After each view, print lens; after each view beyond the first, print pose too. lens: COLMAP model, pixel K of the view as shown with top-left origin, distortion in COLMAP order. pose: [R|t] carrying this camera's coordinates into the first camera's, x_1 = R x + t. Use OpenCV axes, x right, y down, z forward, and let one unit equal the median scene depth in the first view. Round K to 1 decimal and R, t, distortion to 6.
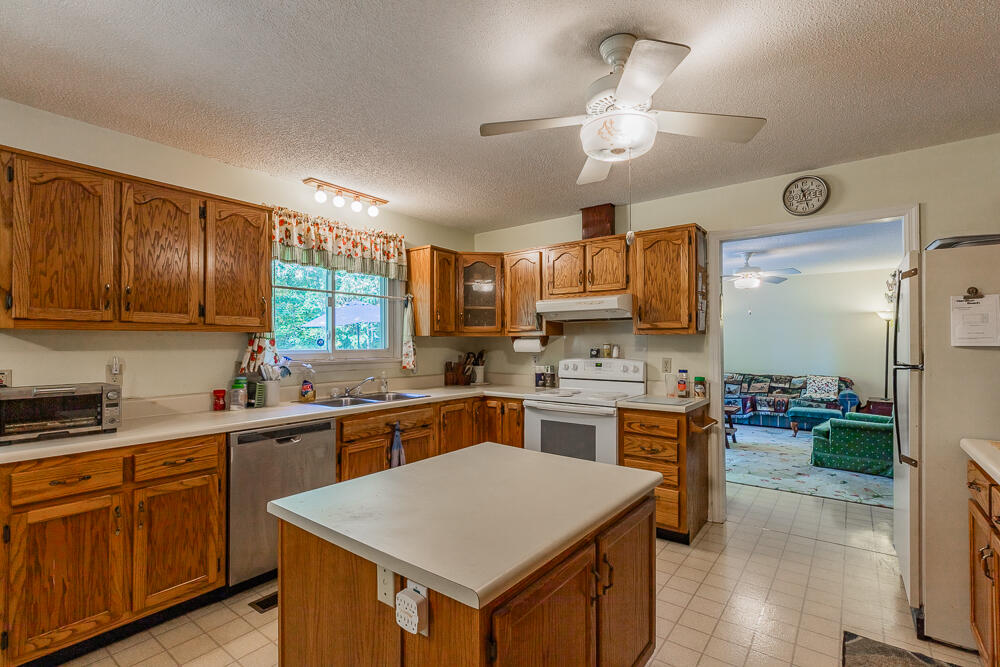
lens RADIAL K [[453.3, 0, 503.5], [0, 453.3, 337.4], [0, 0, 1]] dist [-0.000682, -0.000197]
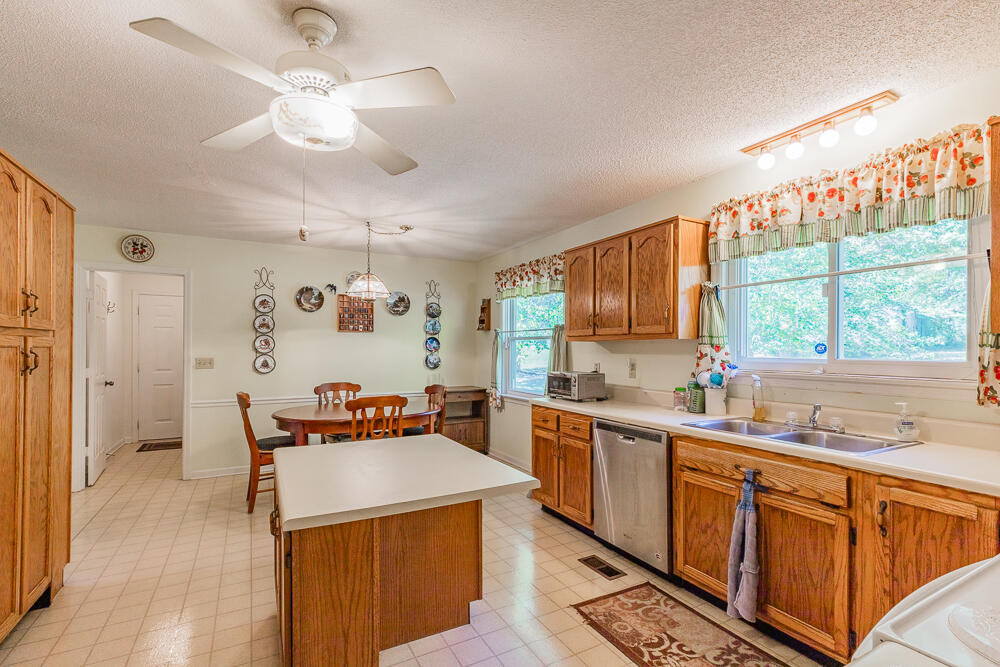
lens RADIAL K [[453.3, 0, 498.3], [0, 453.3, 348.8], [0, 0, 1]] dist [-0.000682, -0.000197]
pose [[-0.411926, 0.000011, -0.911217, 0.964462], [0.009349, 0.999947, -0.004215, 0.019908], [0.911169, -0.010255, -0.411905, 1.758968]]
